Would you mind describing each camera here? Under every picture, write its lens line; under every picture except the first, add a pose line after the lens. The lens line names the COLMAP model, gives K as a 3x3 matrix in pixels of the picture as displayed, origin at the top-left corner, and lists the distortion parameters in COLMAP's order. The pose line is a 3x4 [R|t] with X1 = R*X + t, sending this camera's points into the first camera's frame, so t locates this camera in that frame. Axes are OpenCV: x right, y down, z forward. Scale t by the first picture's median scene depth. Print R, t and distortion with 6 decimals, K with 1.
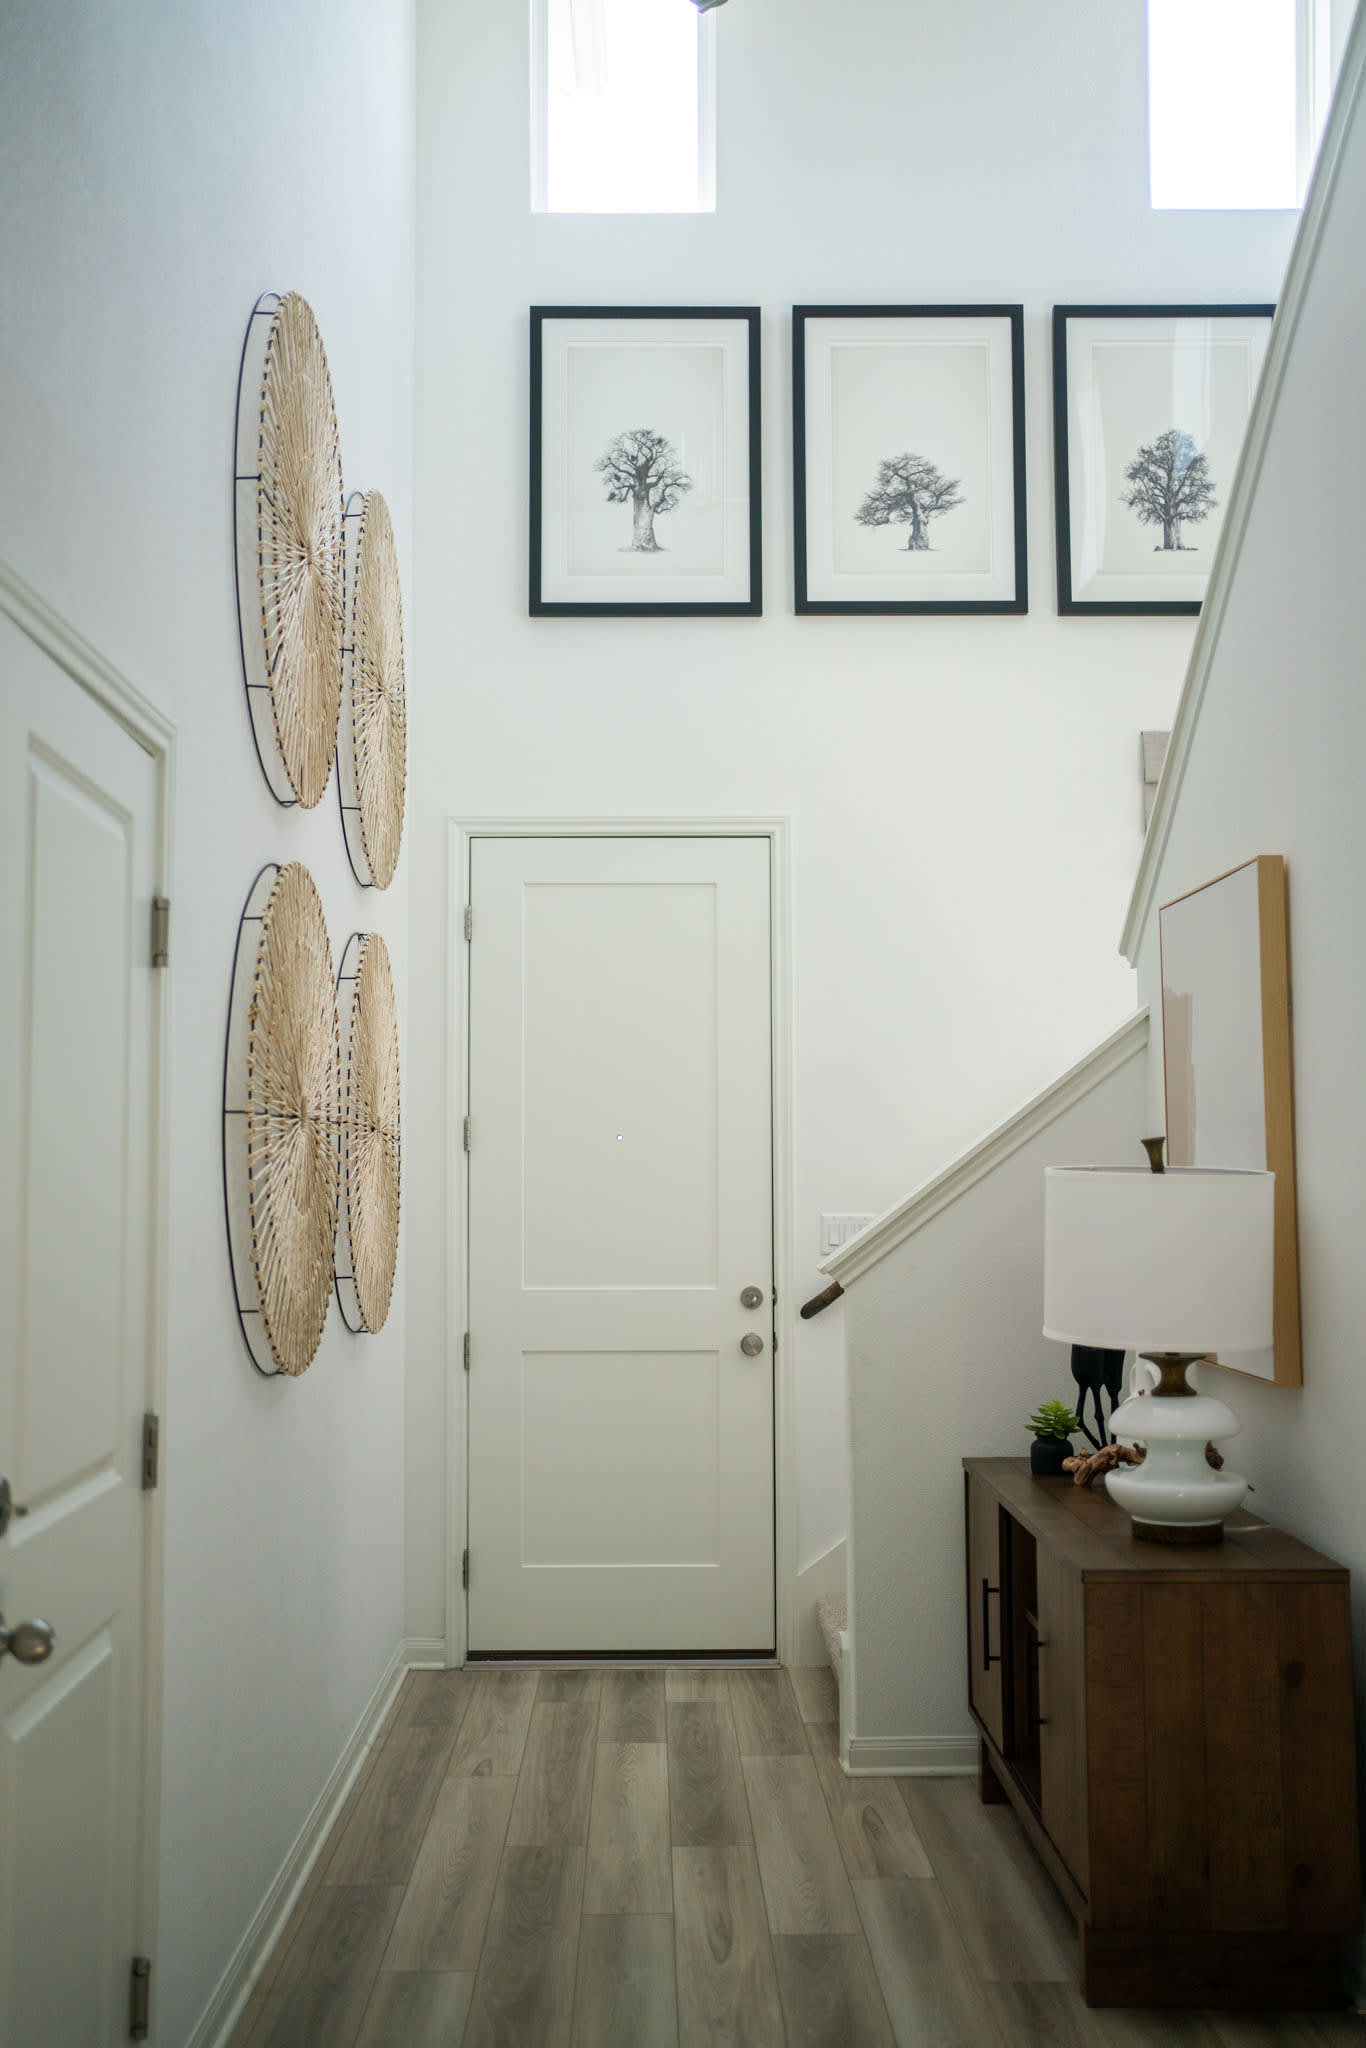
lens RADIAL K [[2033.0, 0, 683.0], [0, 2033.0, 1024.0], [0, 0, 1]] dist [-0.025258, 0.140570]
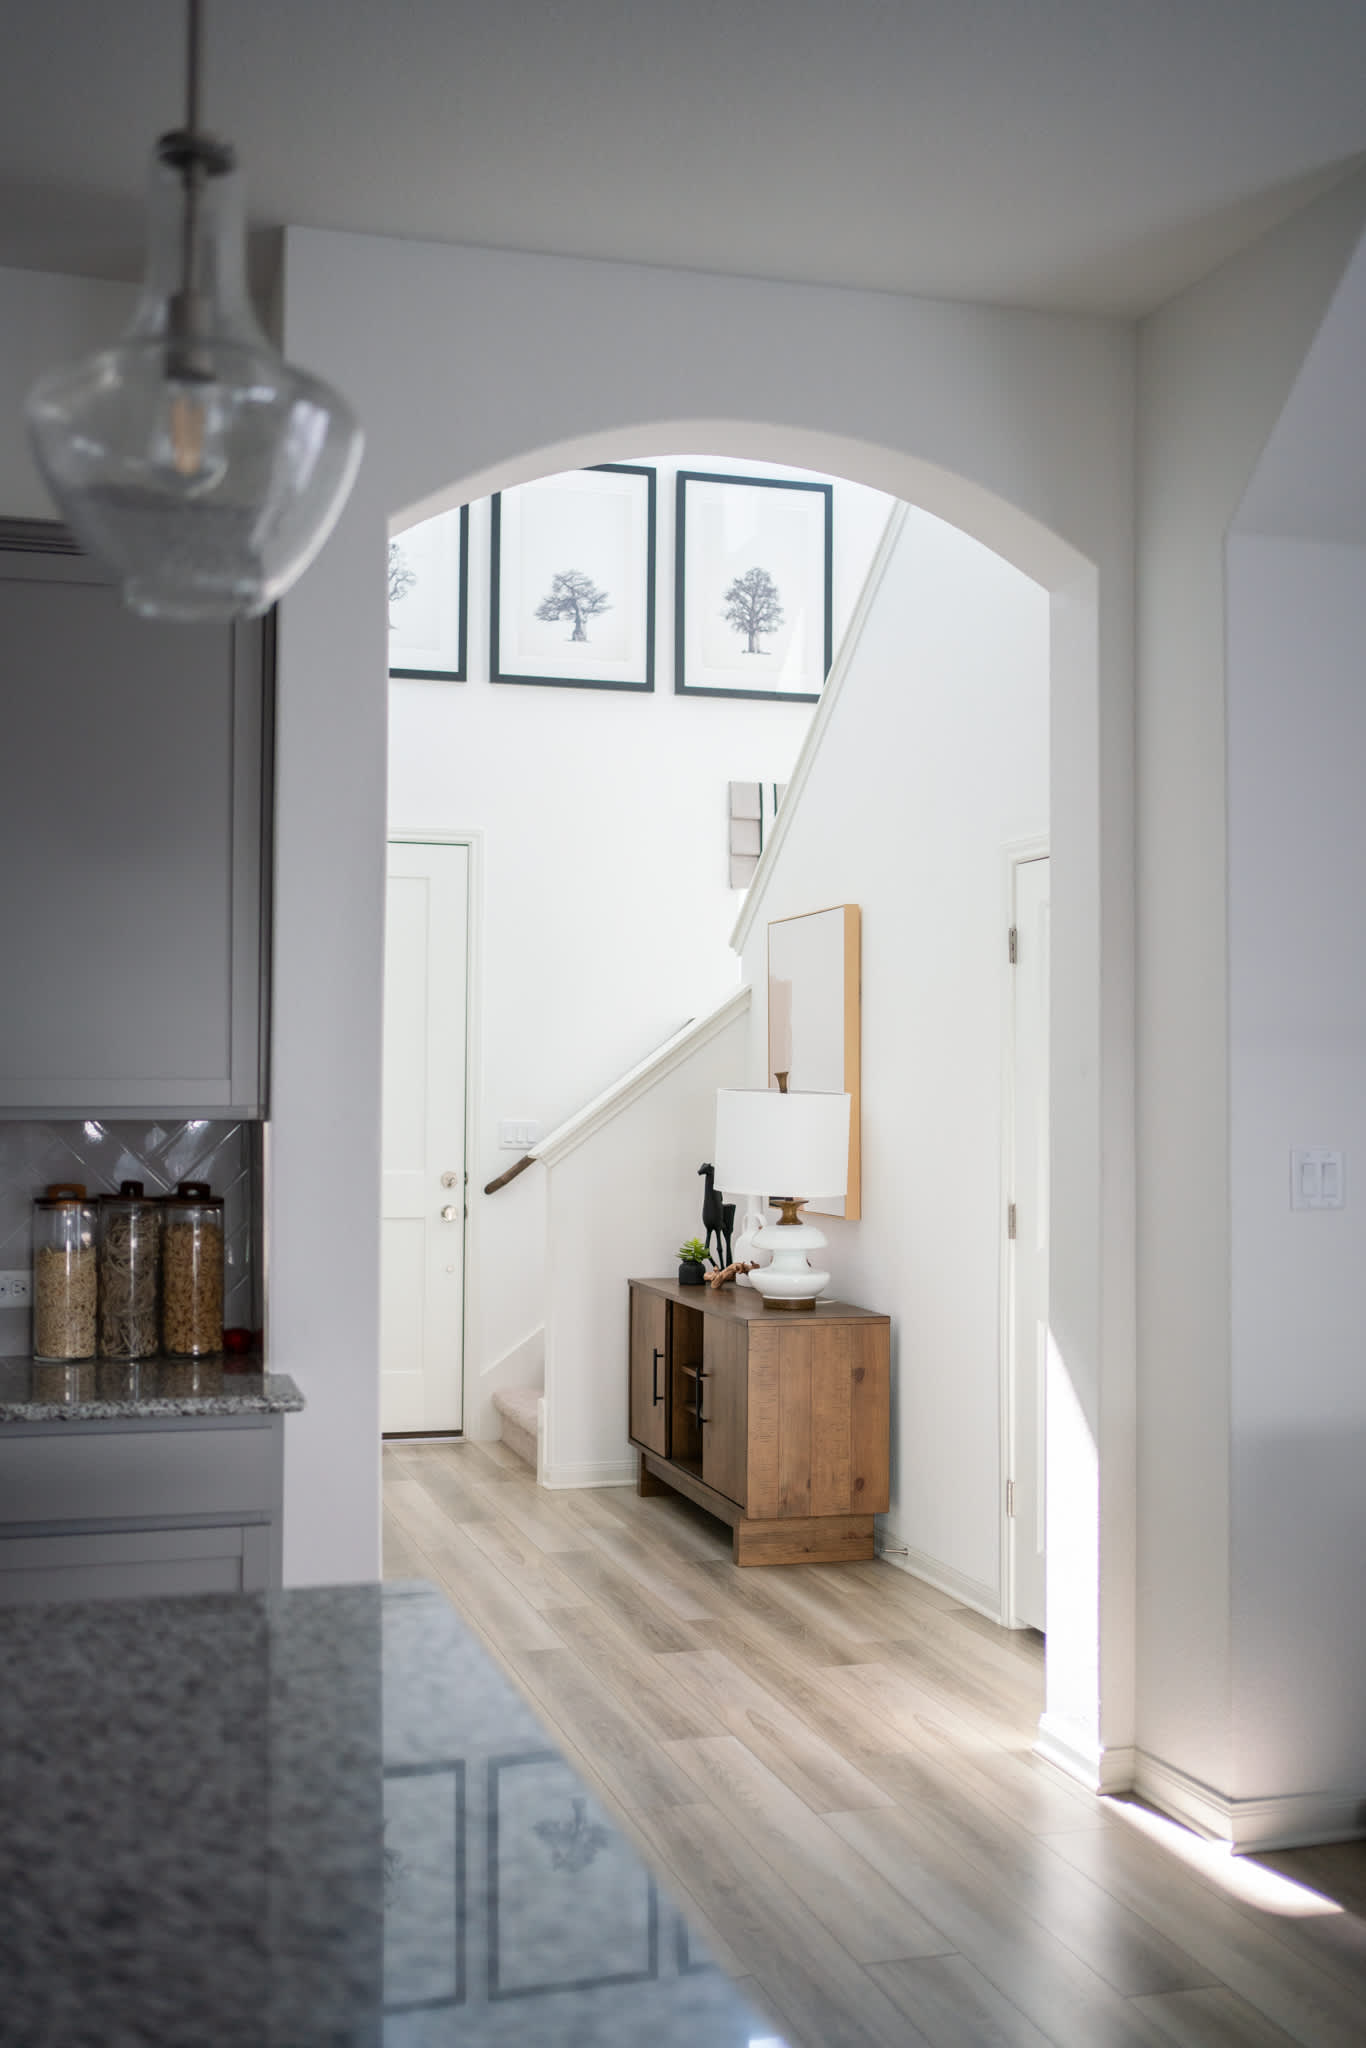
lens RADIAL K [[2033.0, 0, 683.0], [0, 2033.0, 1024.0], [0, 0, 1]] dist [-0.025258, 0.140570]
pose [[0.963093, 0.019928, 0.268430, -0.182336], [-0.030711, 0.998879, 0.036031, -0.025400], [-0.267411, -0.042945, 0.962625, -0.361246]]
